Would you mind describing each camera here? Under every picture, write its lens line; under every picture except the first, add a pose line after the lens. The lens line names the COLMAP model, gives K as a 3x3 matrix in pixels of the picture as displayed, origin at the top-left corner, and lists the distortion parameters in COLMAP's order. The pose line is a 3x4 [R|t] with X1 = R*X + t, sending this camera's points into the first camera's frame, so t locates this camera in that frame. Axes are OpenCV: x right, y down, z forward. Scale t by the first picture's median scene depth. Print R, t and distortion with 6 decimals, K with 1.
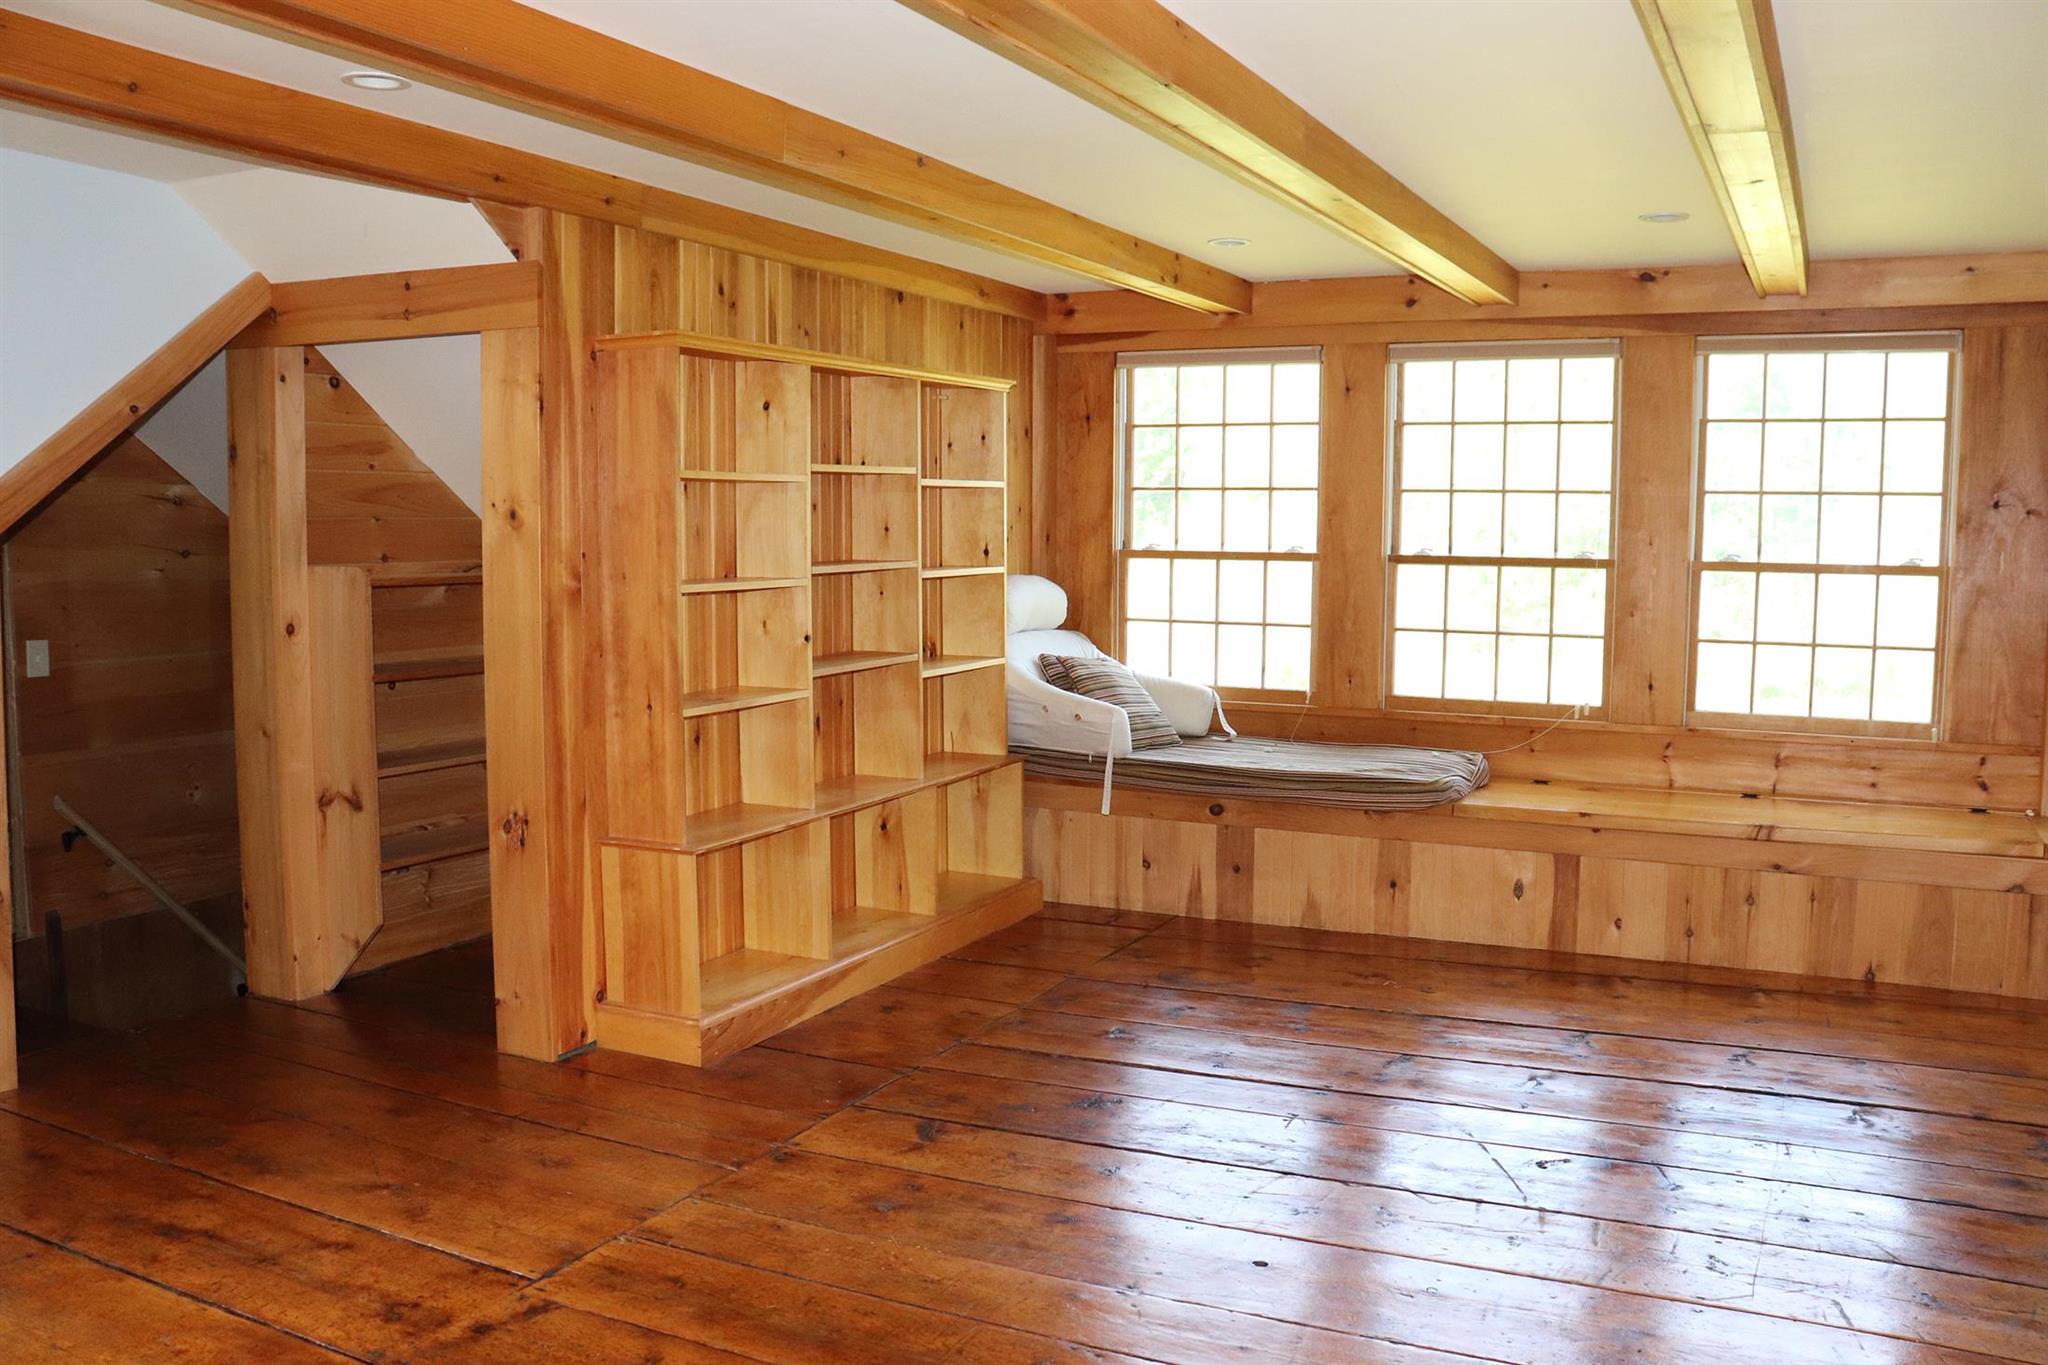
lens RADIAL K [[1704.8, 0, 1024.0], [0, 1704.8, 682.5], [0, 0, 1]] dist [-0.170426, 0.165094]
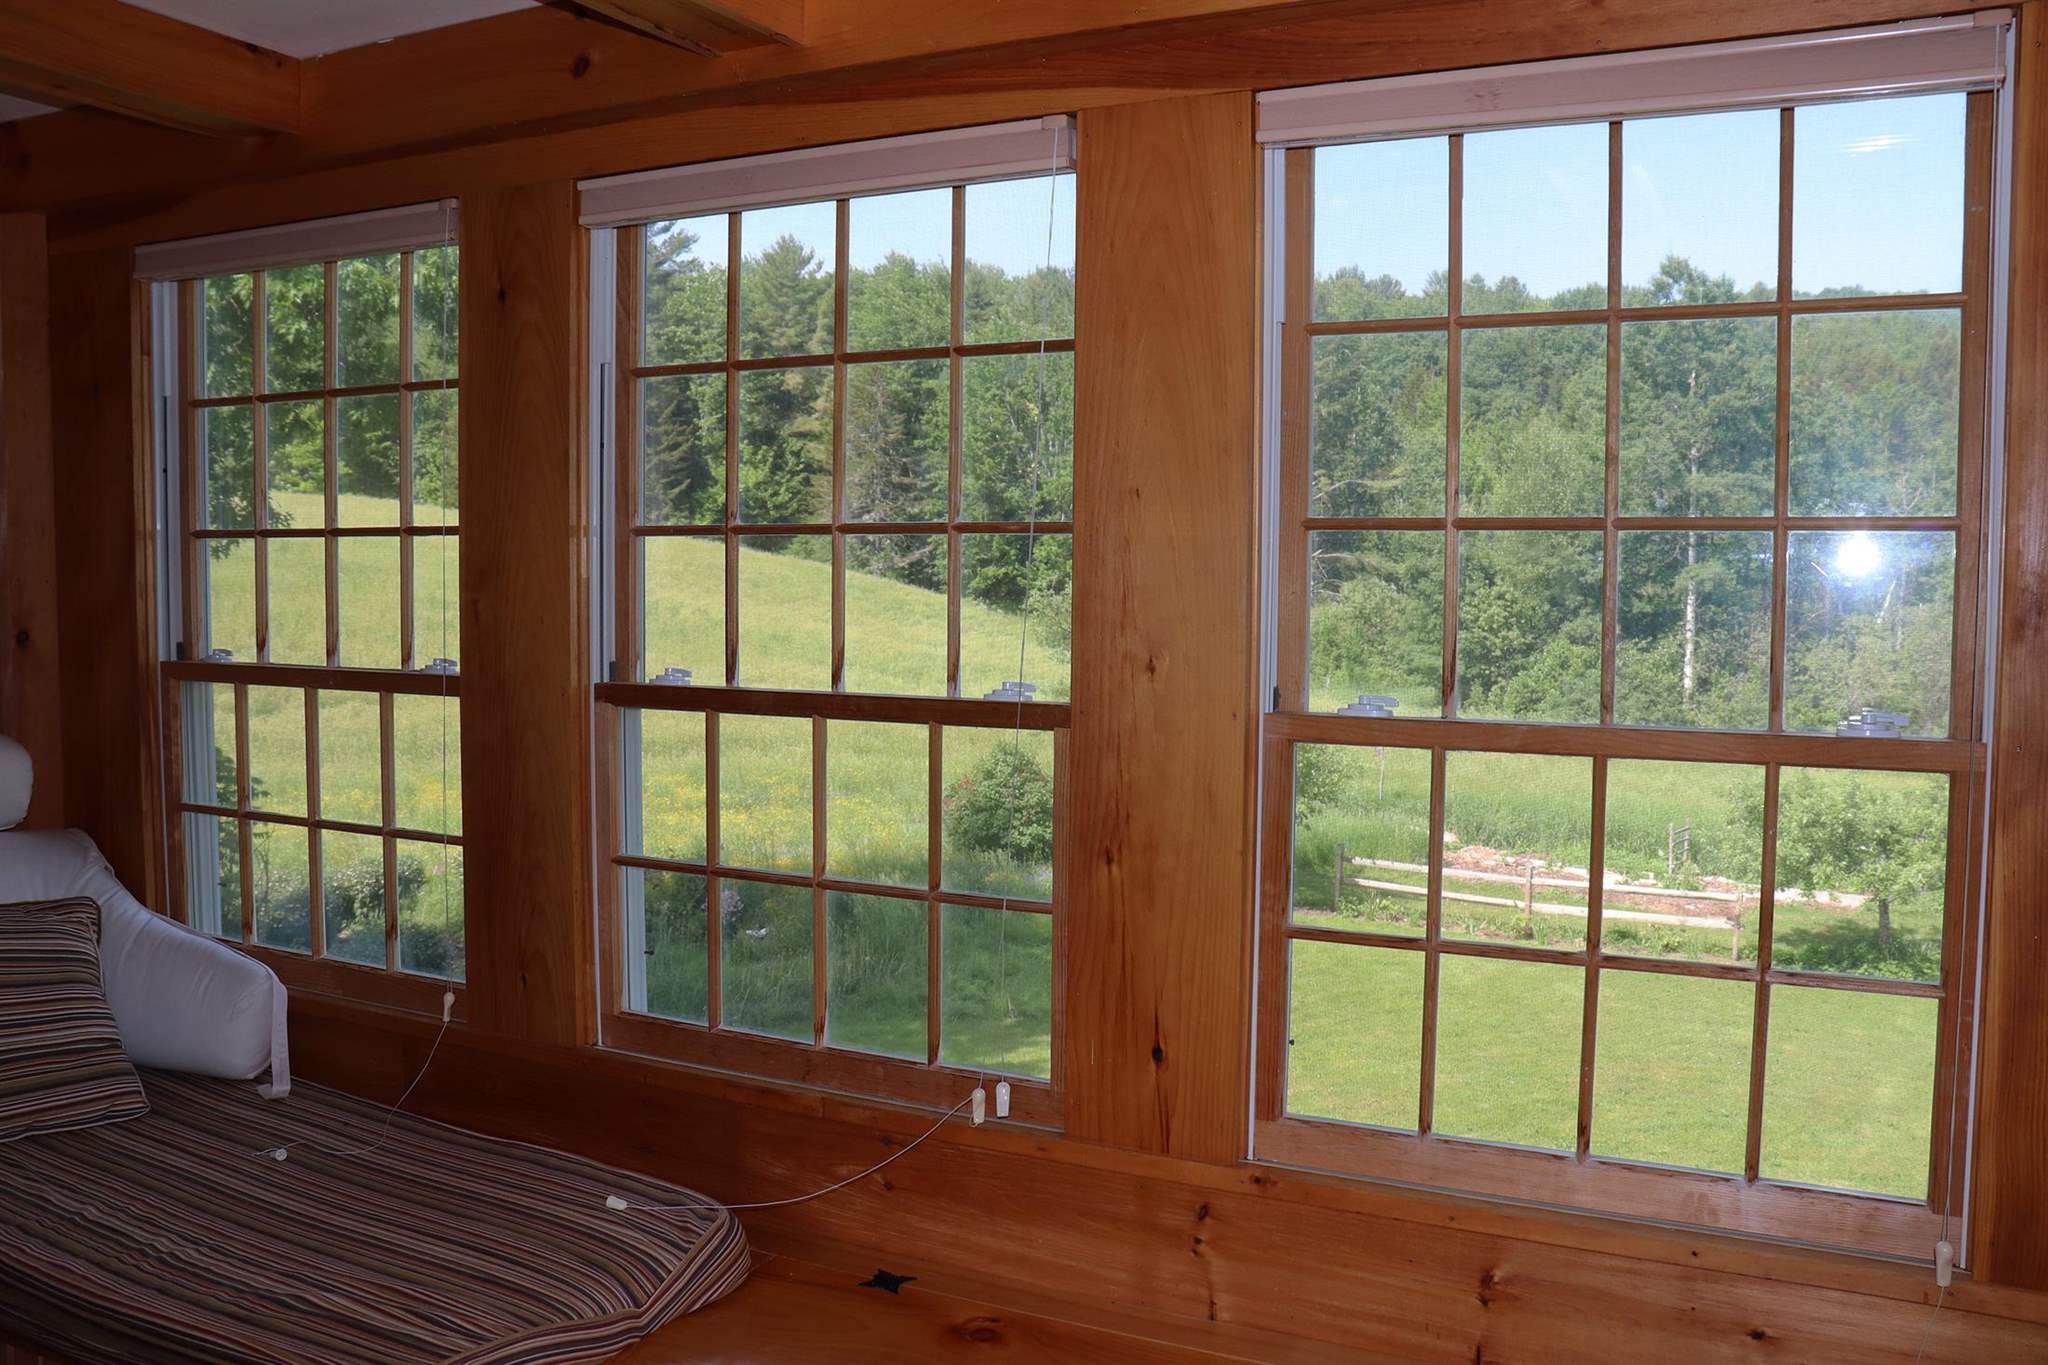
lens RADIAL K [[1704.8, 0, 1024.0], [0, 1704.8, 682.5], [0, 0, 1]] dist [-0.170426, 0.165094]
pose [[0.999468, 0.004918, -0.032239, 0.356318], [-0.005820, 0.999593, -0.027932, -0.068777], [0.032089, 0.028104, 0.999090, 0.620105]]
